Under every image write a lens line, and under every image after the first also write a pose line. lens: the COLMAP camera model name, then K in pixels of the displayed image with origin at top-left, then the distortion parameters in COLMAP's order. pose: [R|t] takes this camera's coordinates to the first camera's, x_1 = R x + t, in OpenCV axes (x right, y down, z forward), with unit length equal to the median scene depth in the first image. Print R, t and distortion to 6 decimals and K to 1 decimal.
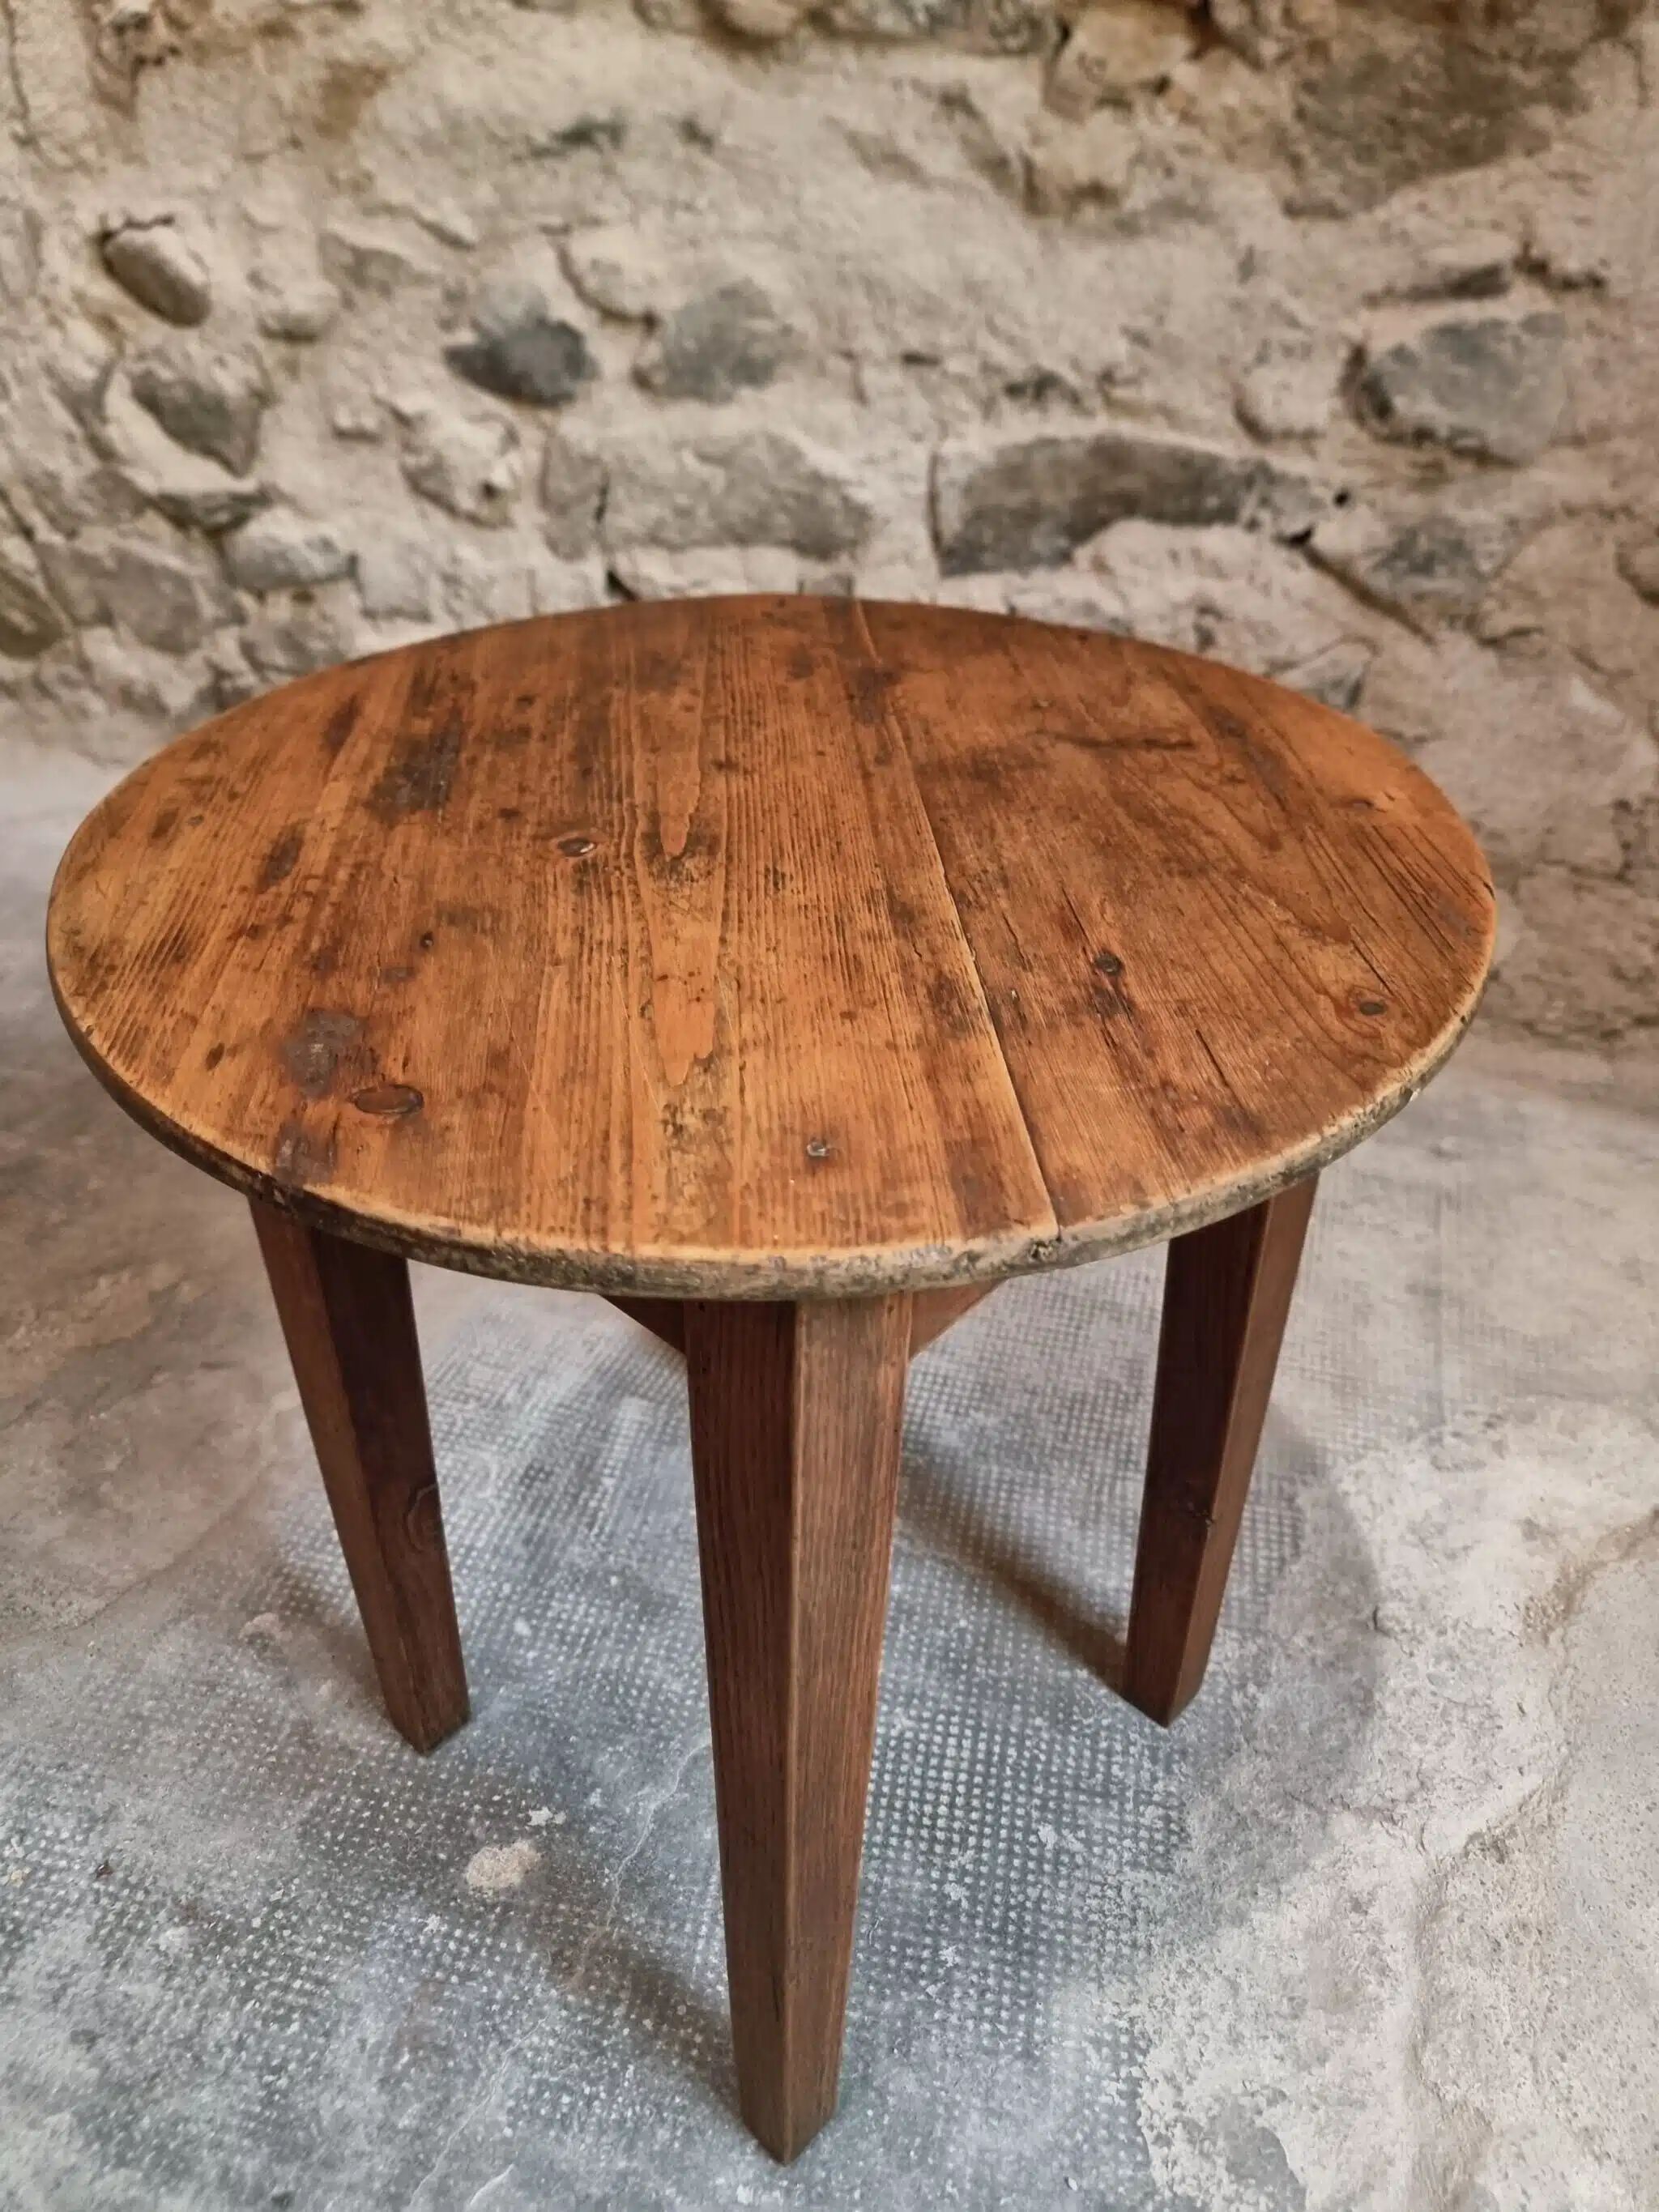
lens RADIAL K [[1605.3, 0, 821.8], [0, 1605.3, 1132.0], [0, 0, 1]] dist [0.039244, -0.046300]
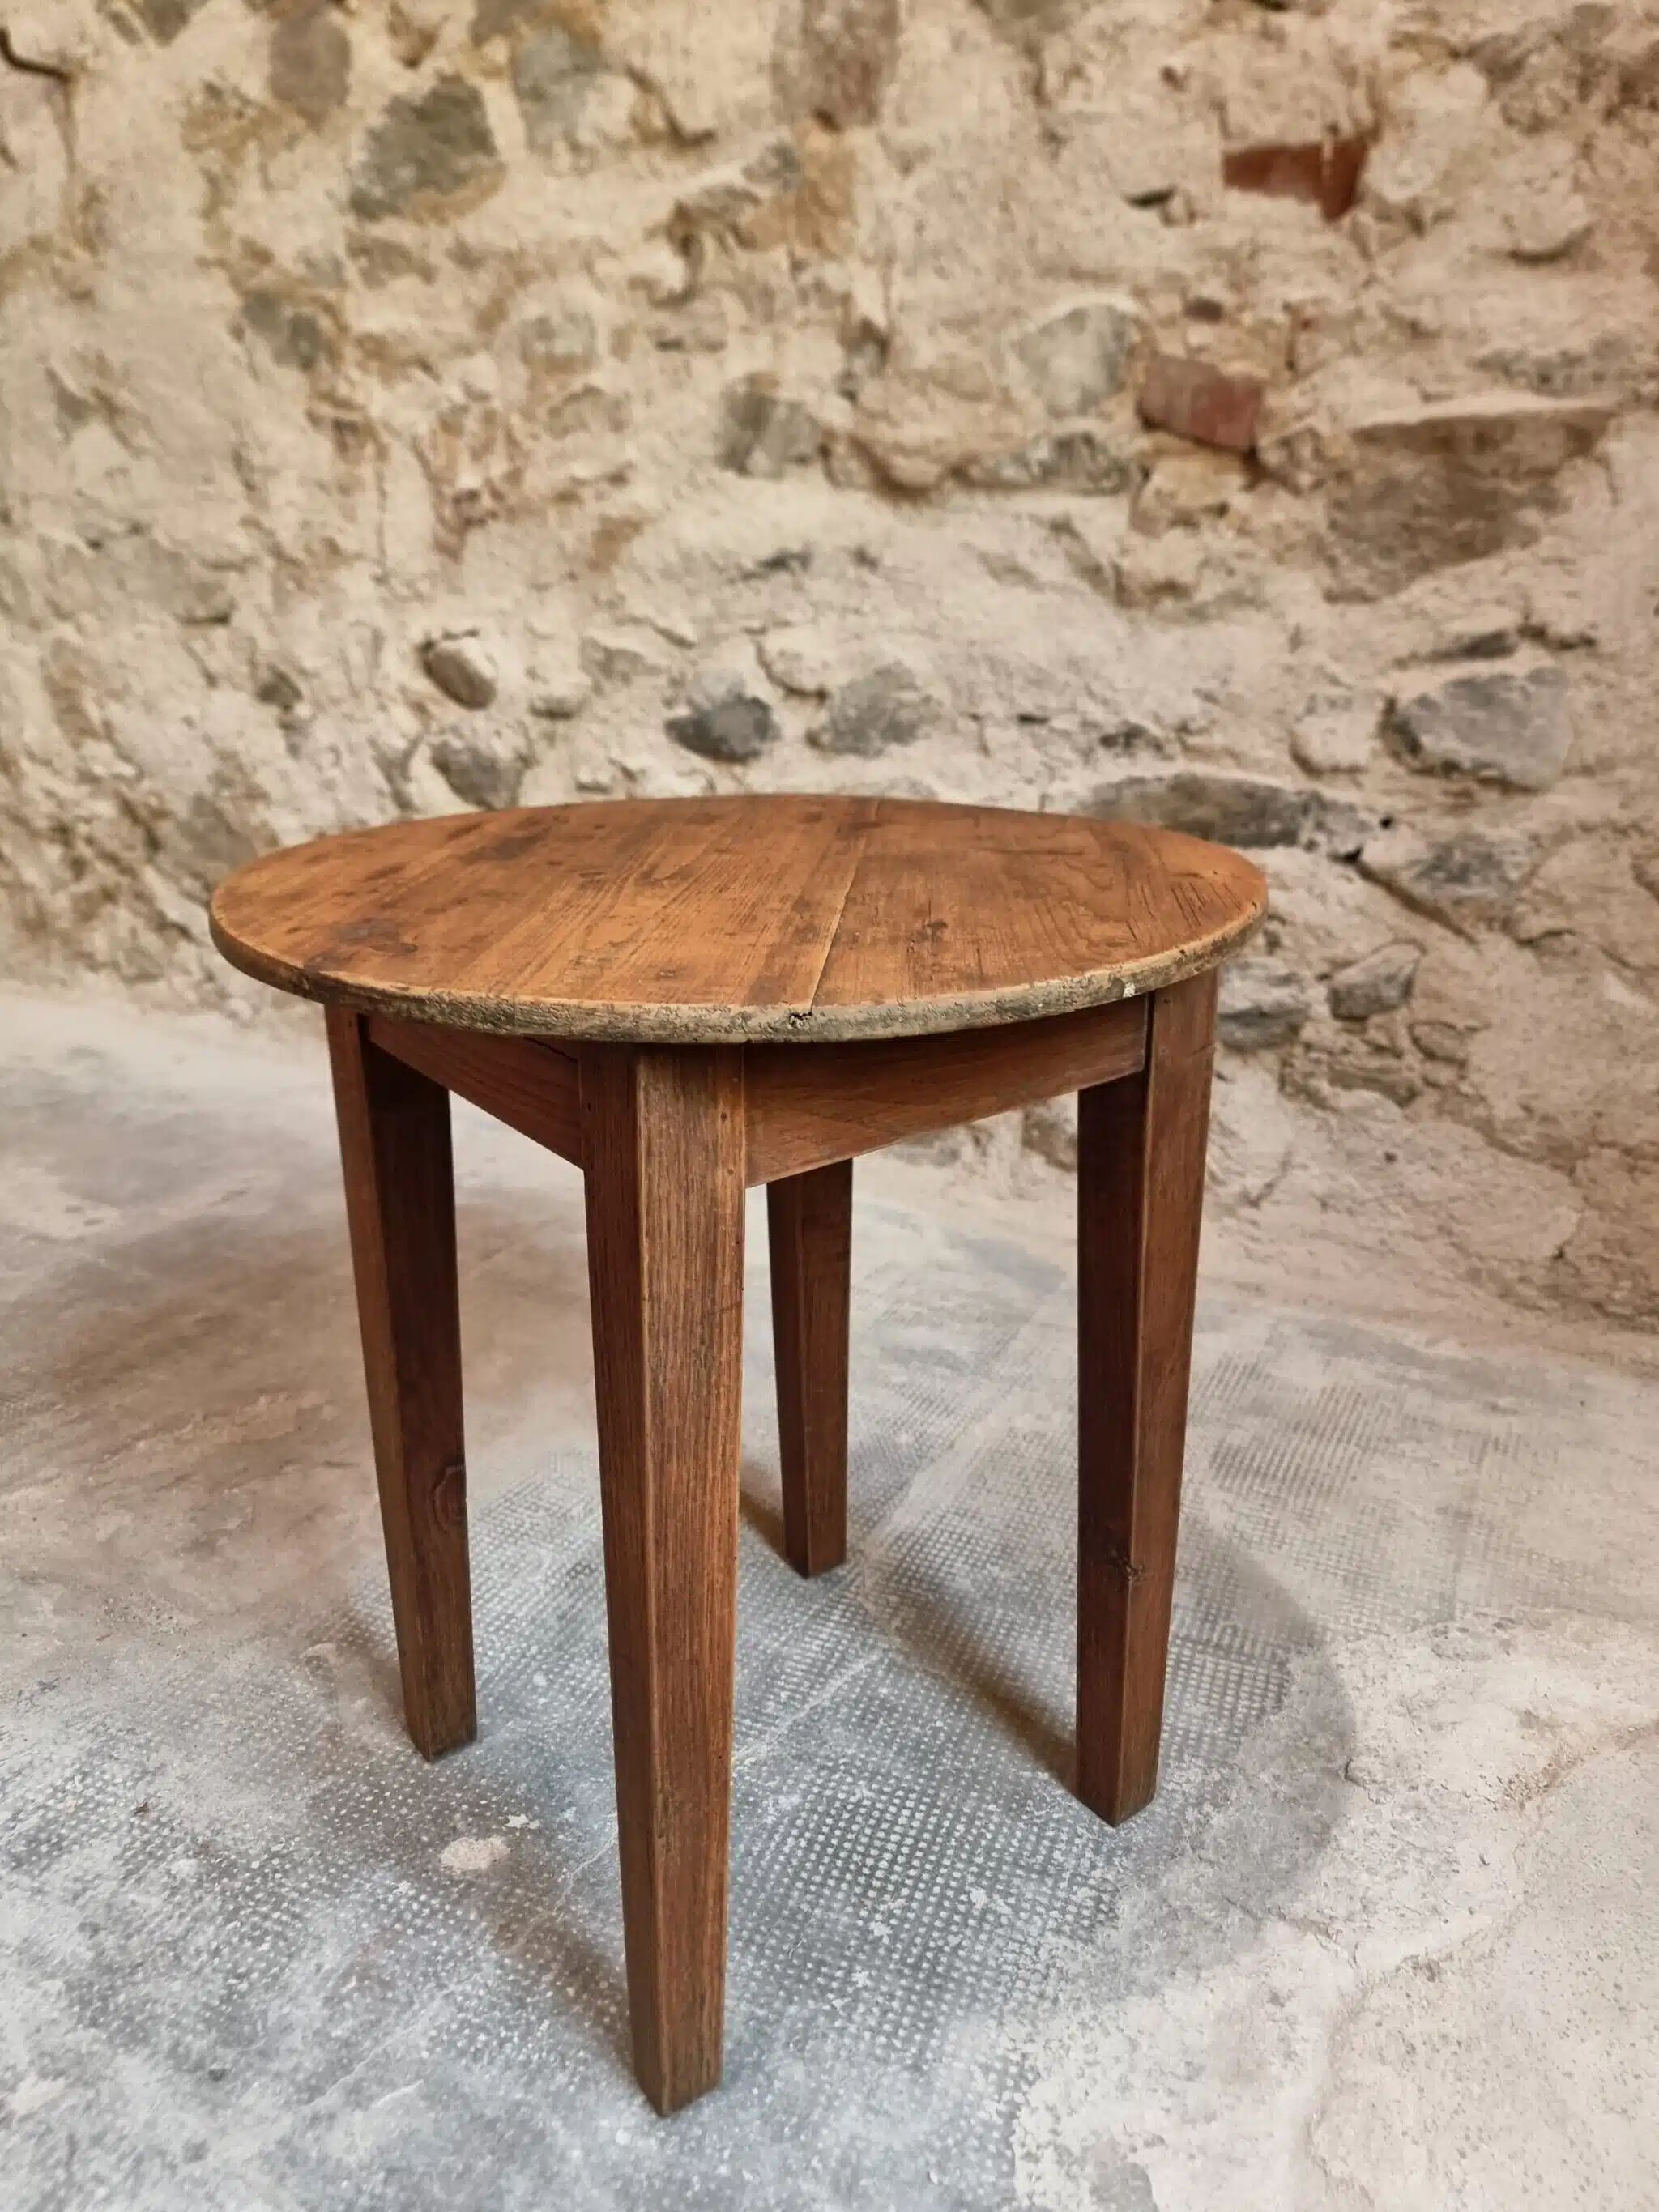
lens RADIAL K [[1604.7, 0, 798.5], [0, 1604.7, 1124.8], [0, 0, 1]] dist [0.038757, -0.033313]
pose [[0.983394, 0.054273, -0.173177, 0.133660], [-0.100299, 0.957798, -0.269377, 0.187617], [0.151249, 0.282273, 0.947336, -0.106733]]
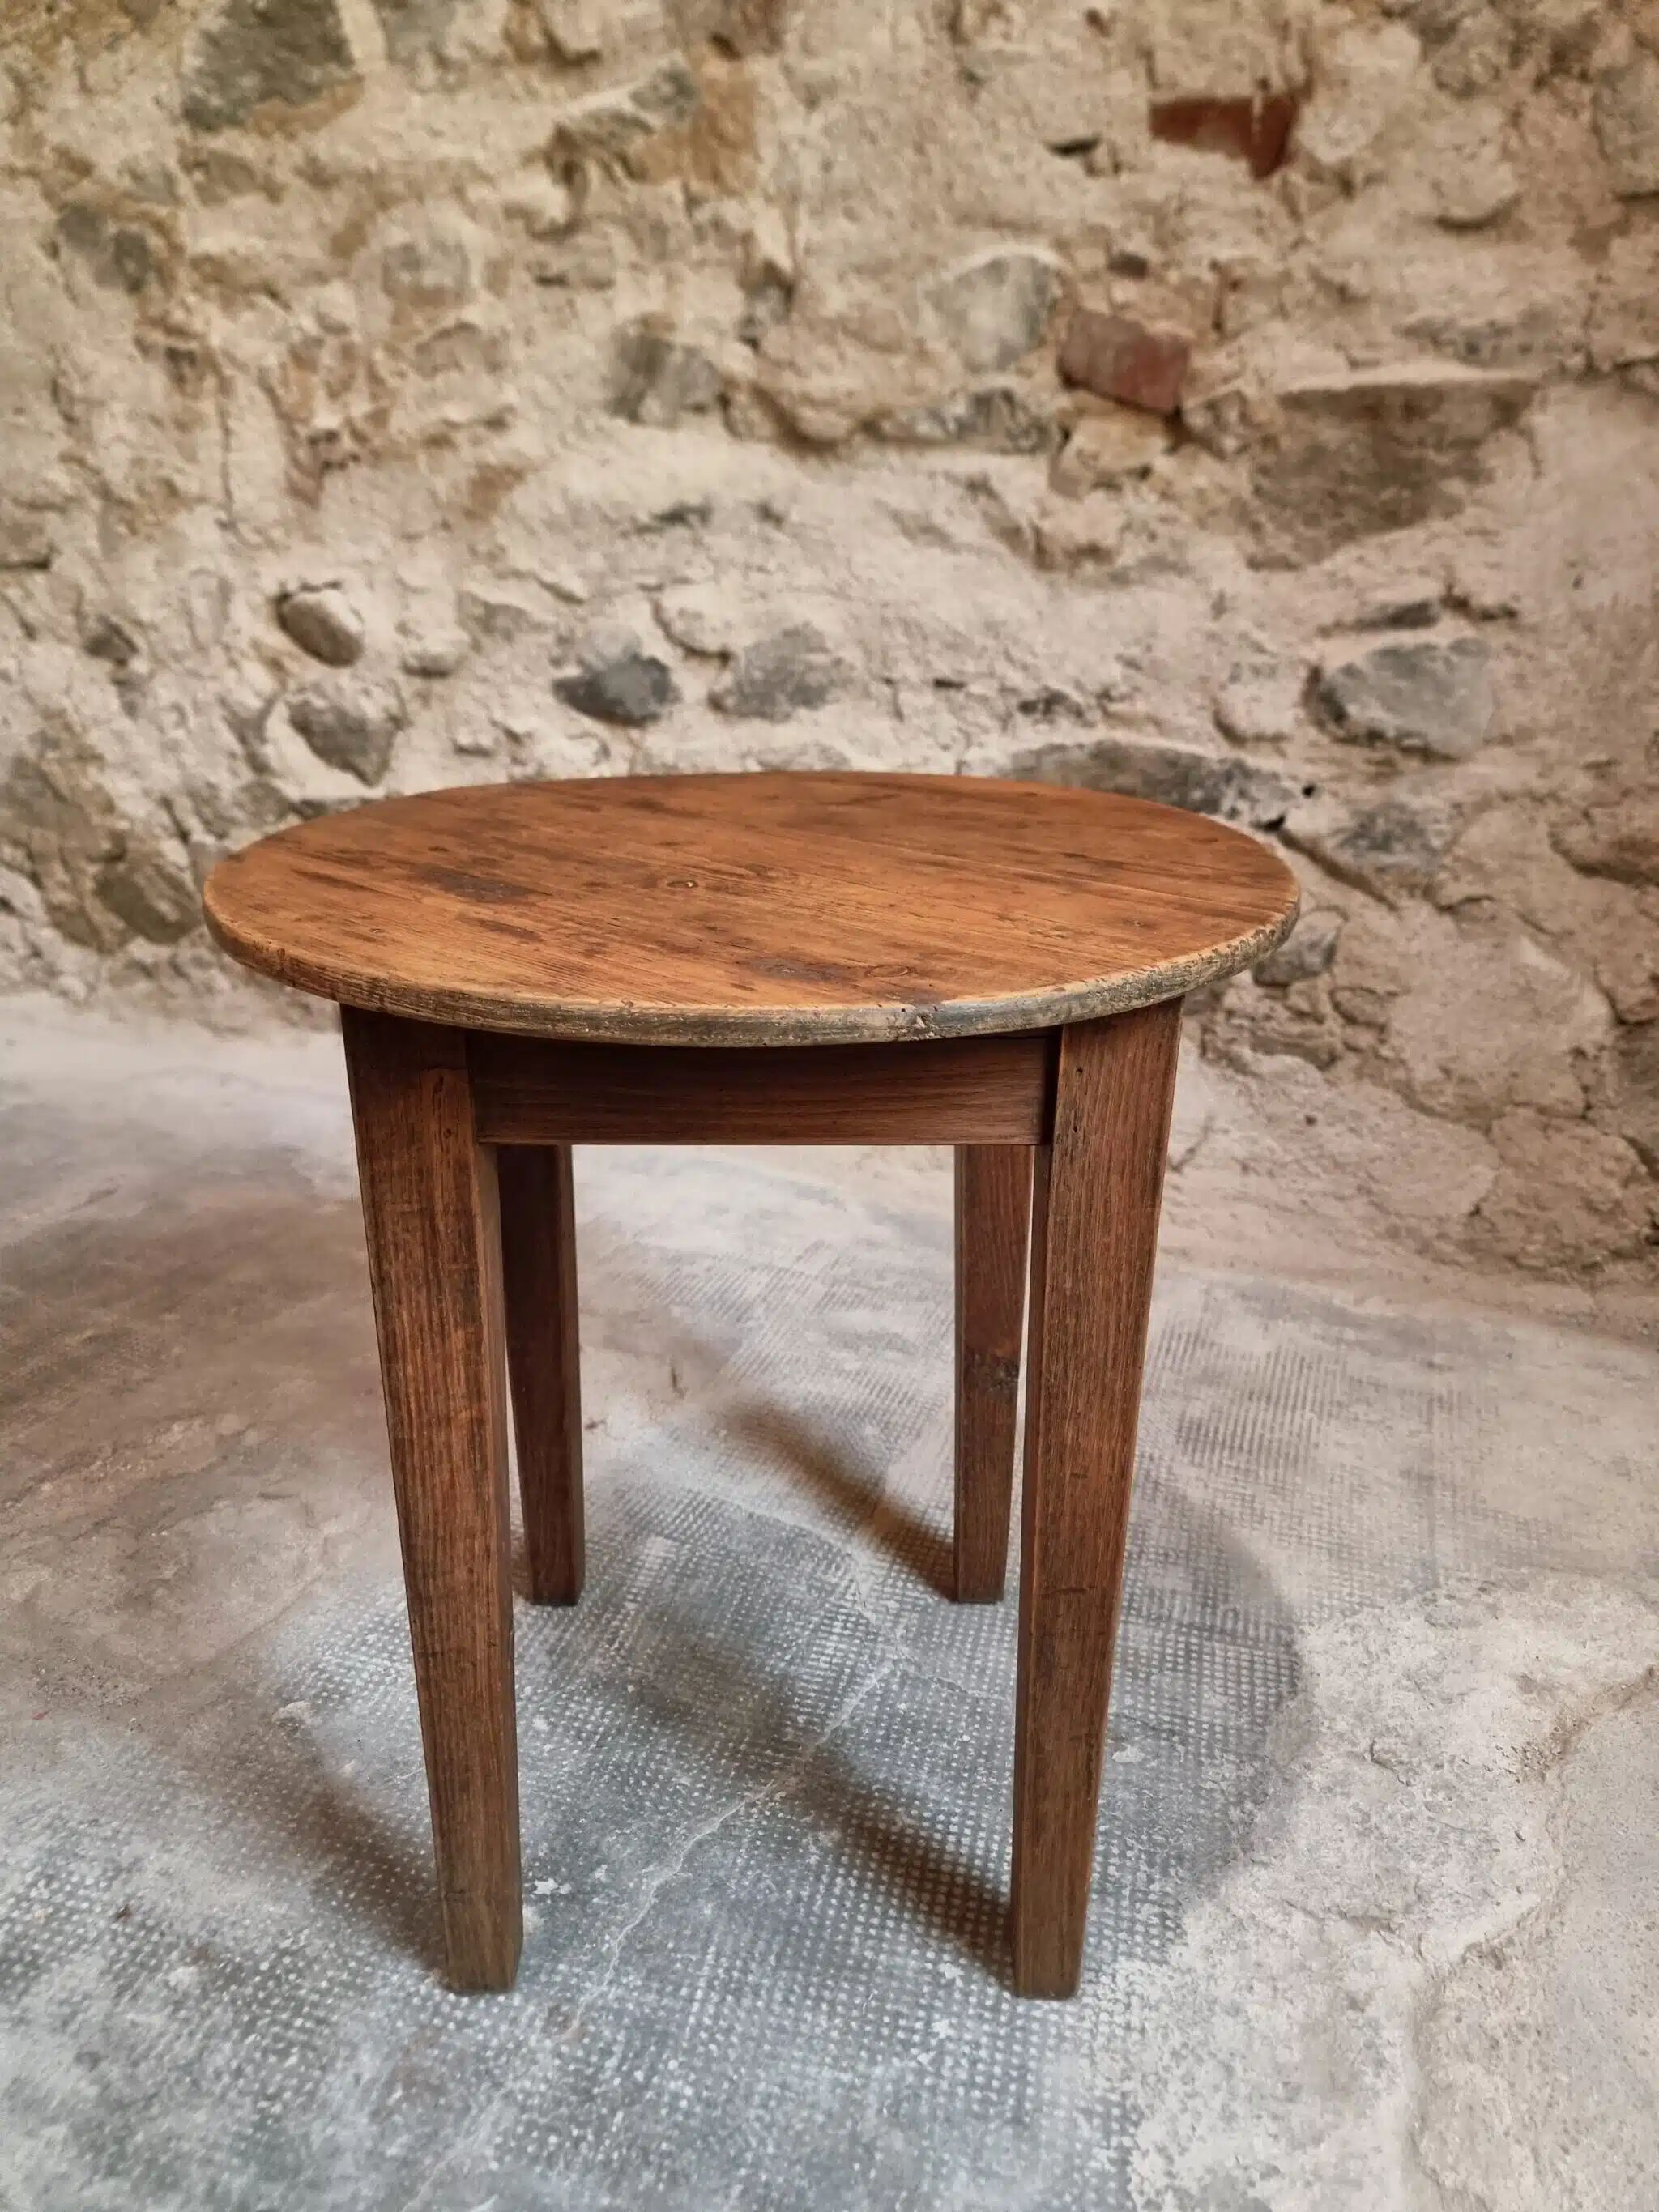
lens RADIAL K [[1577.7, 0, 808.0], [0, 1577.7, 1121.2], [0, 0, 1]] dist [0.044221, -0.044495]
pose [[0.998858, 0.026506, -0.039751, 0.014222], [-0.035443, 0.969010, -0.244467, 0.146992], [0.032039, 0.245597, 0.968842, -0.068878]]
